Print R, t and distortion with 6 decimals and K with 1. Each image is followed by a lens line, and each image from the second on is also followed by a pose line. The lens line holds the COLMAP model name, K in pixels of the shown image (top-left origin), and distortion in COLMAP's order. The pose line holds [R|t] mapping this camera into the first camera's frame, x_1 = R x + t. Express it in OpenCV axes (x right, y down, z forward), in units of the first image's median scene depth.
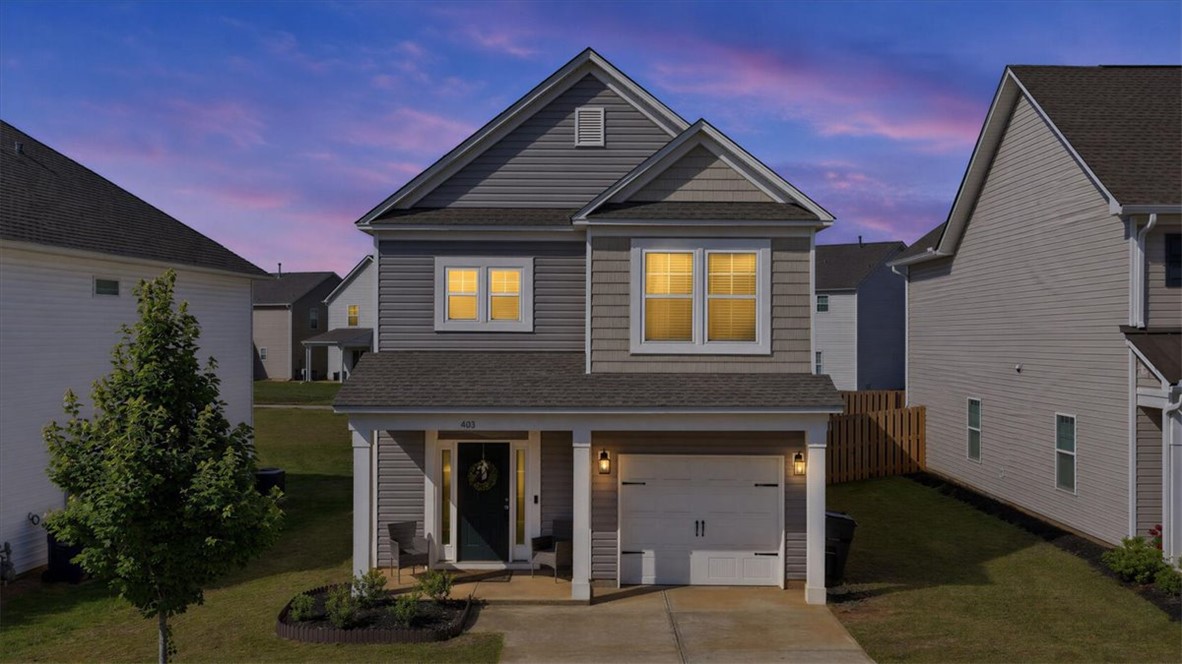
lens RADIAL K [[1010.4, 0, 593.3], [0, 1010.4, 331.3], [0, 0, 1]] dist [0.033736, 0.007828]
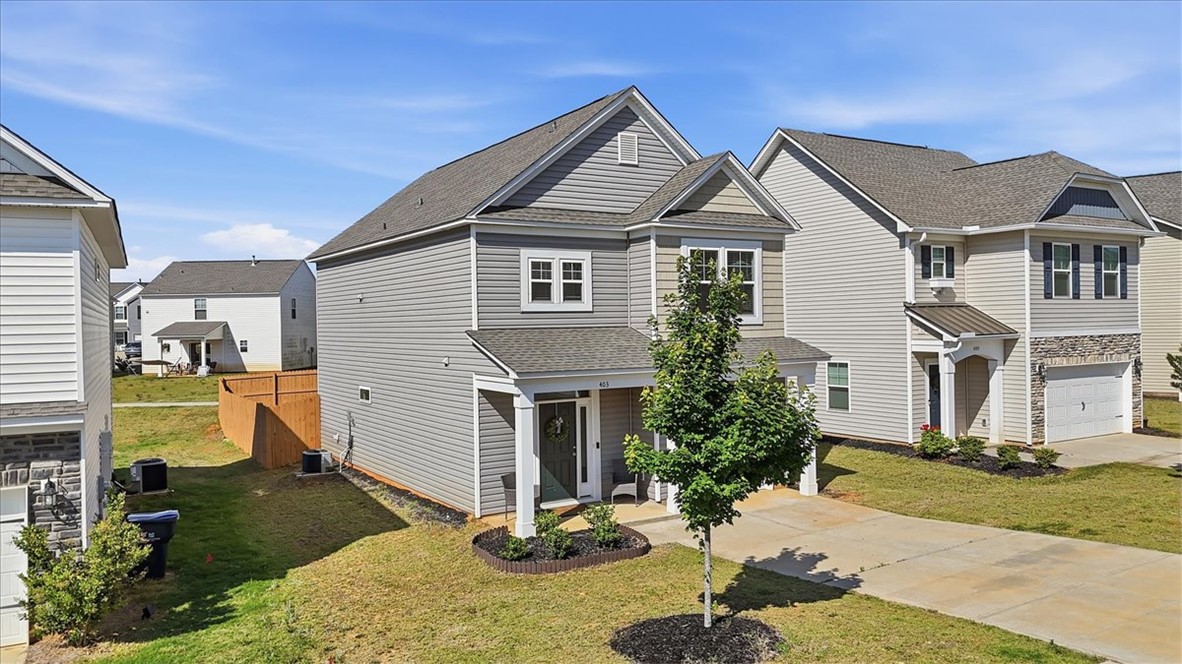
lens RADIAL K [[864.8, 0, 591.3], [0, 864.8, 328.5], [0, 0, 1]] dist [0.041990, -0.003209]
pose [[0.852730, -0.022687, 0.521859, -0.615393], [0.017273, 0.999735, 0.015239, 0.006445], [-0.522066, -0.003981, 0.852896, 0.095818]]
